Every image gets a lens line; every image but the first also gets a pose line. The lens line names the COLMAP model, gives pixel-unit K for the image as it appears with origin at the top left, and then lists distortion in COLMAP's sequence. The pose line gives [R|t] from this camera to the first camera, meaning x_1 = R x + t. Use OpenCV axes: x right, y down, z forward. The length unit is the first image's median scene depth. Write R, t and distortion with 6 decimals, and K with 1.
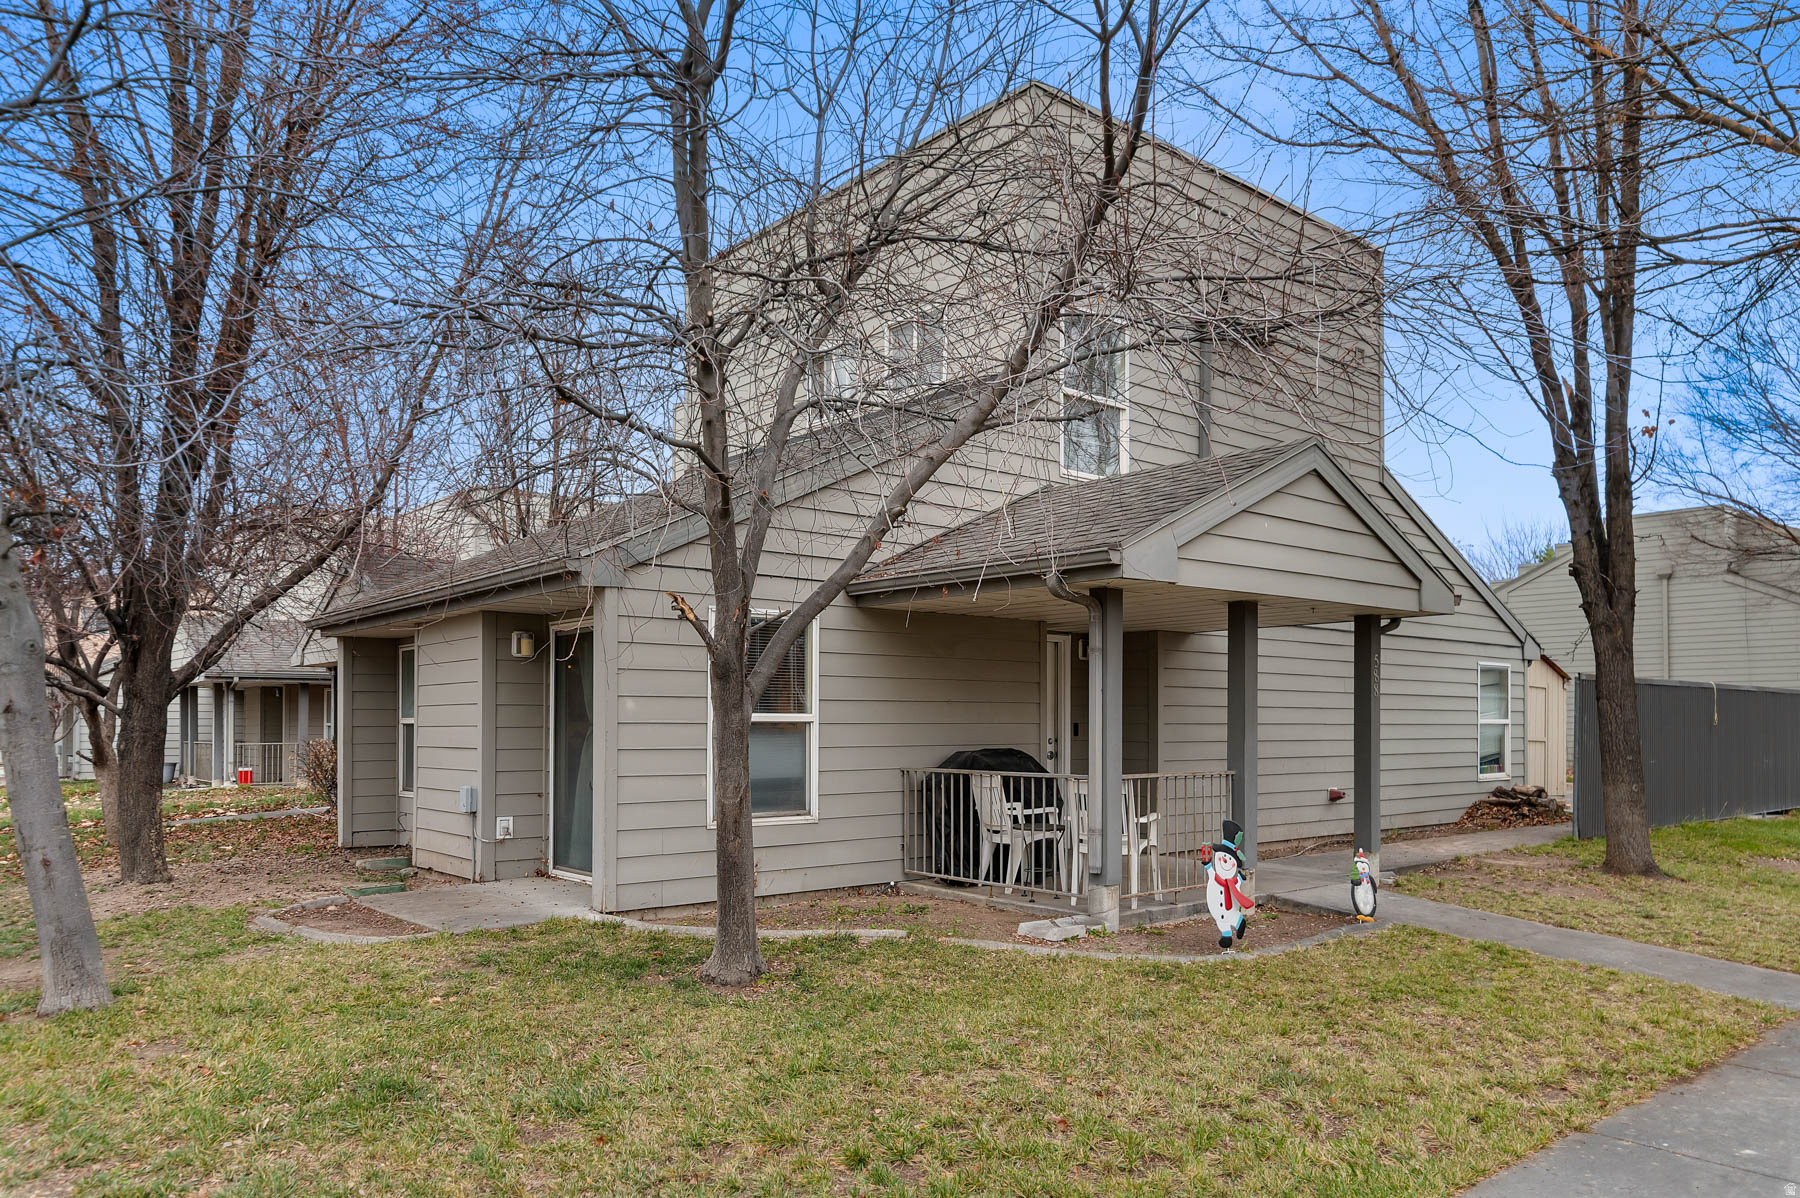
lens RADIAL K [[1214.8, 0, 900.0], [0, 1214.8, 599.0], [0, 0, 1]] dist [-0.005347, -0.001108]
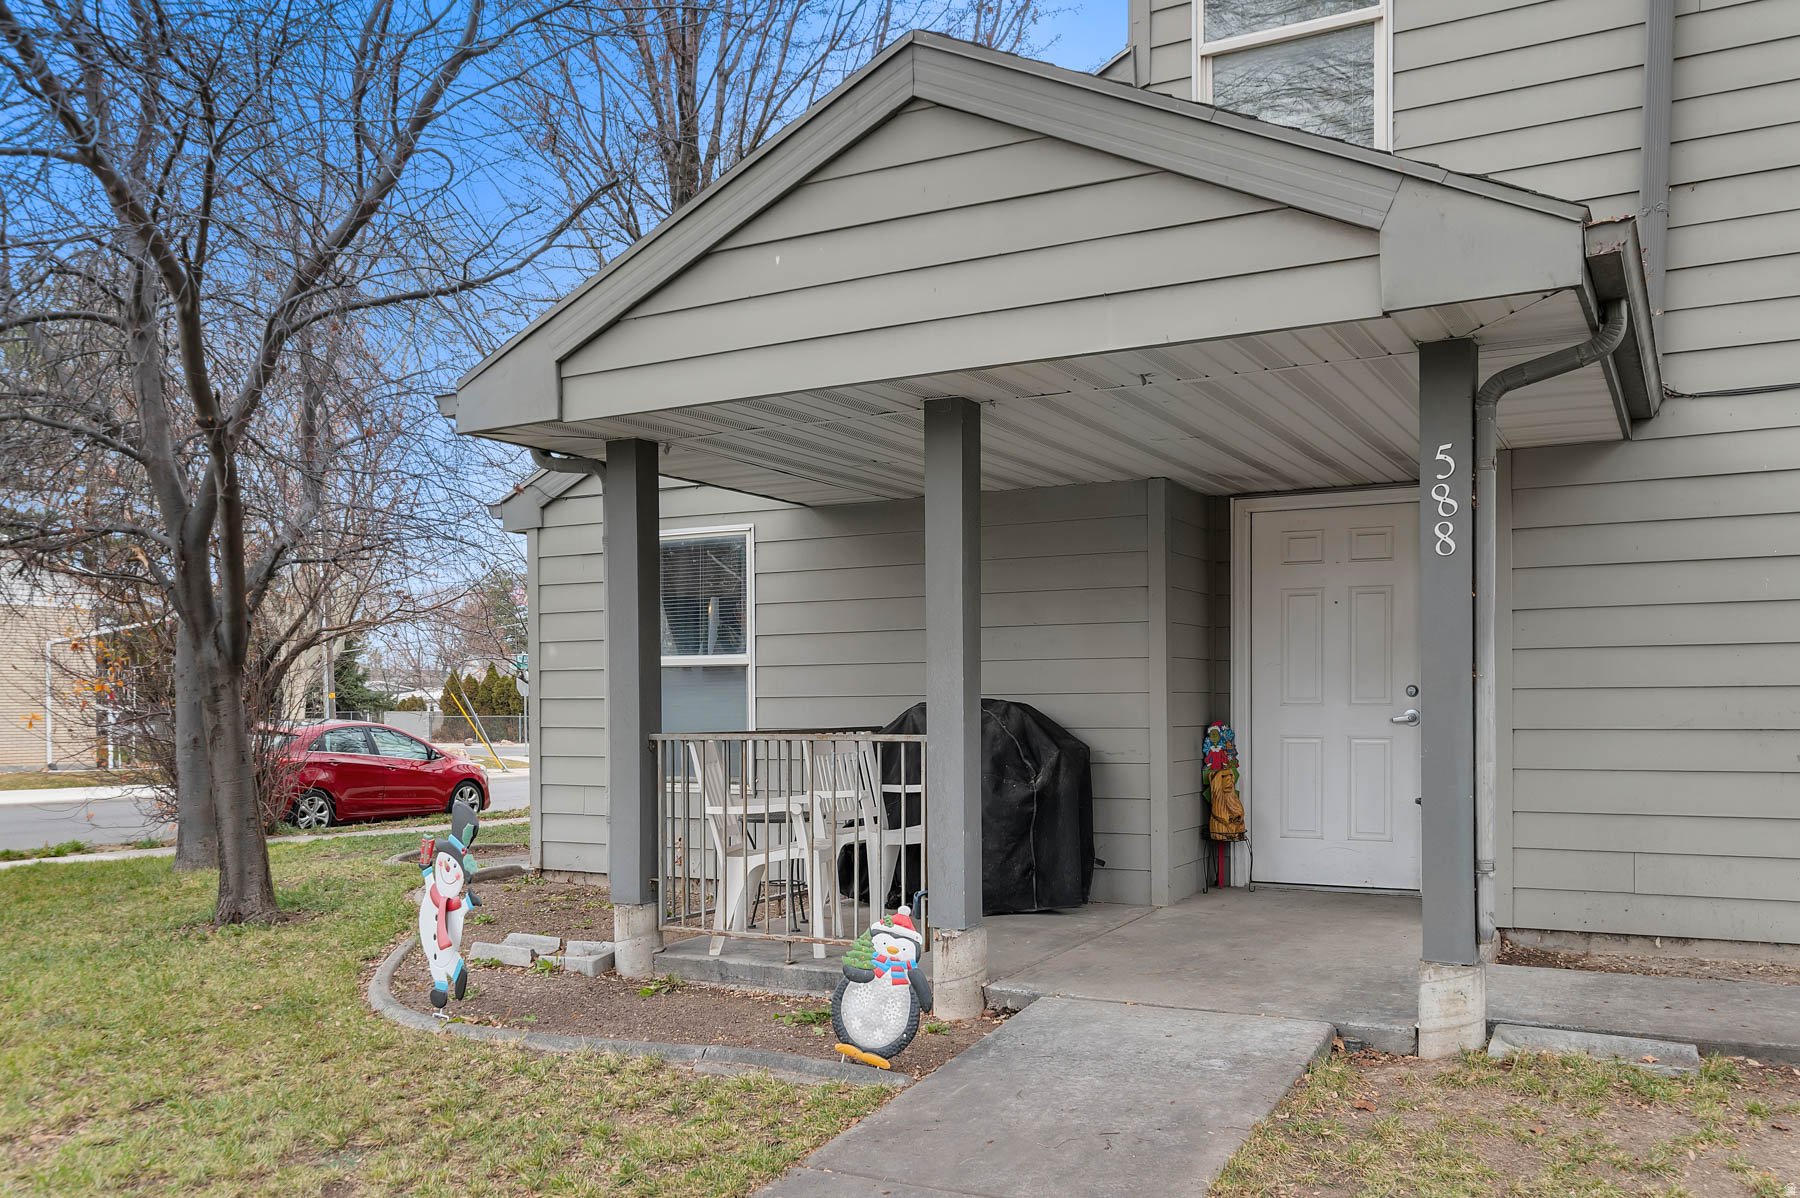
lens RADIAL K [[1514.7, 0, 900.0], [0, 1514.7, 599.0], [0, 0, 1]] dist [-0.001622, -0.002117]
pose [[0.376485, -0.069530, -0.923810, 0.838299], [0.101011, 0.994315, -0.033671, 0.101901], [0.920900, -0.080639, 0.381368, 0.730664]]
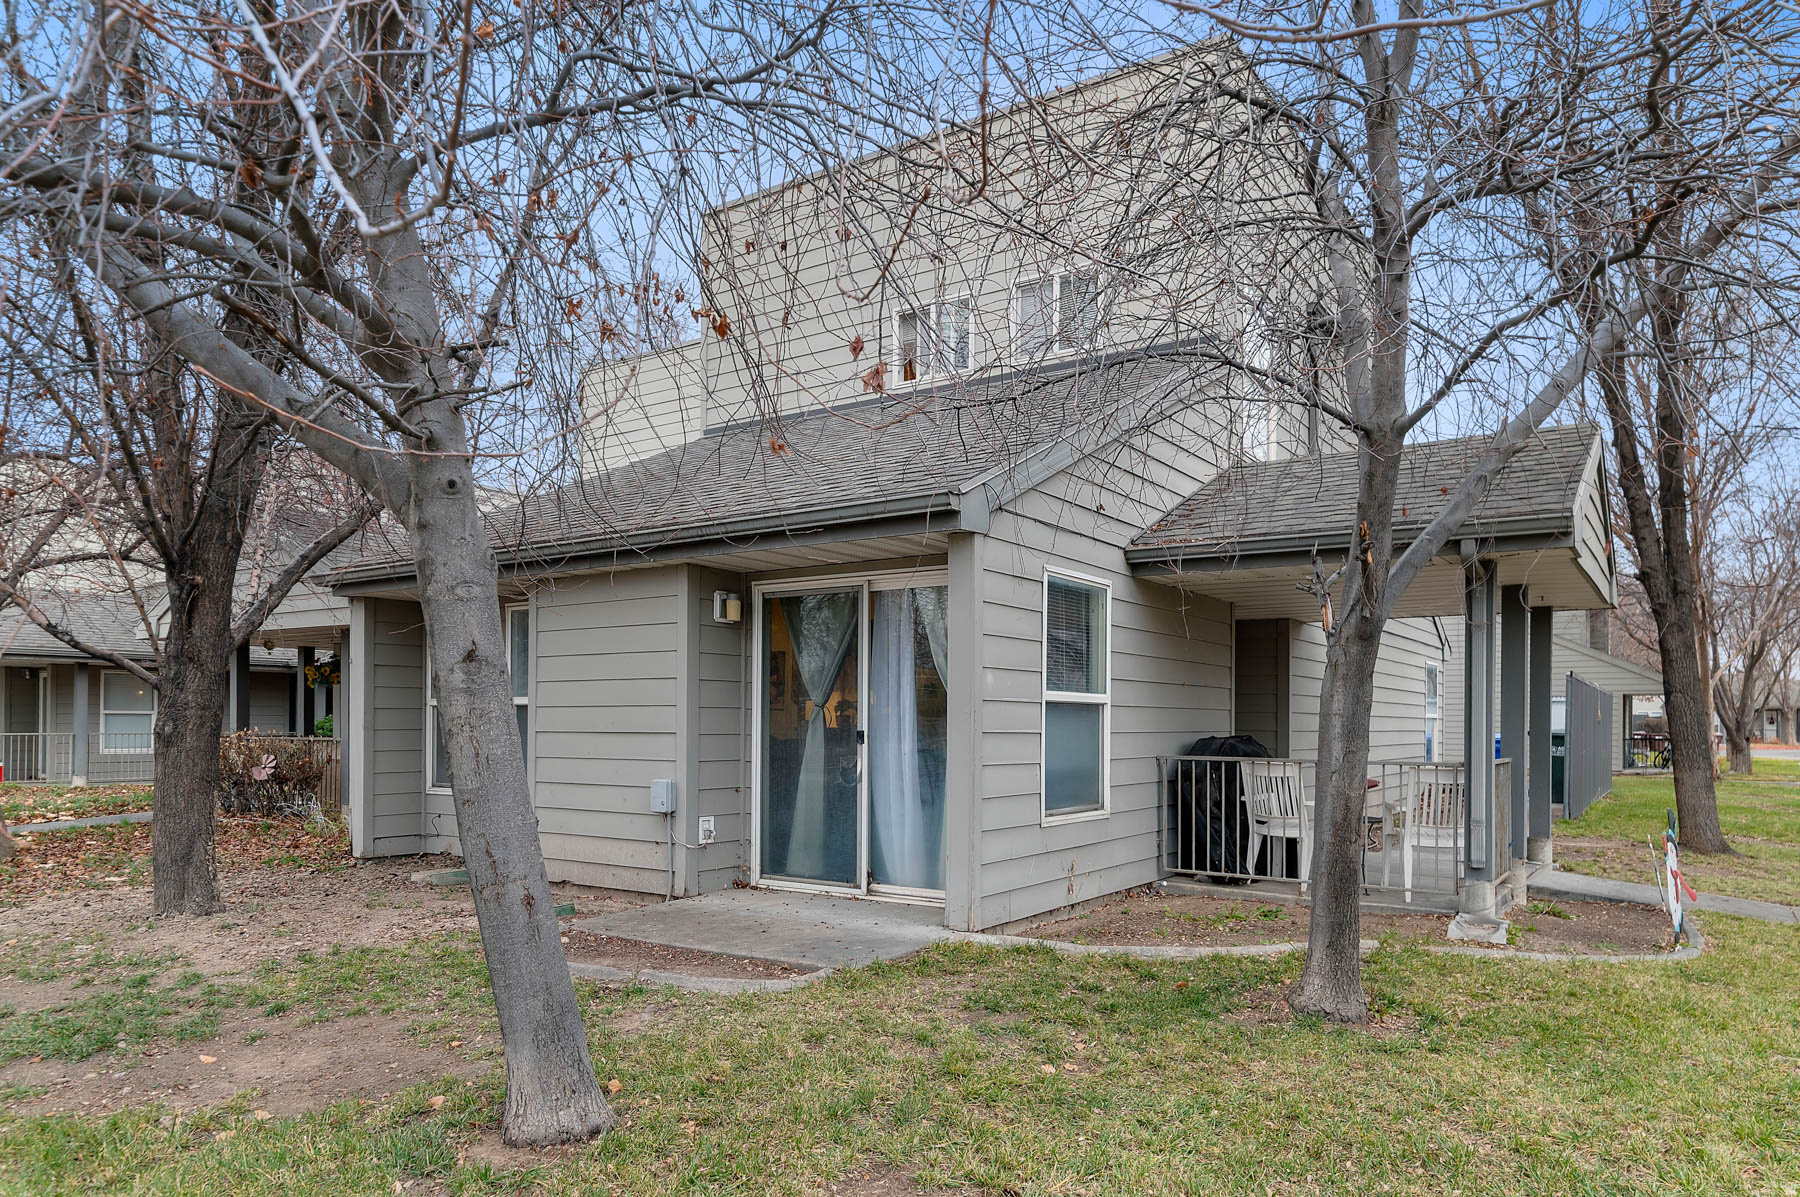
lens RADIAL K [[1136.3, 0, 901.2], [0, 1136.3, 627.5], [0, 0, 1]] dist [0.000858, 0.001241]
pose [[0.963357, 0.028409, 0.266714, -0.436226], [-0.033608, 0.999323, 0.014948, 0.038909], [-0.266108, -0.023364, 0.963660, 0.247774]]
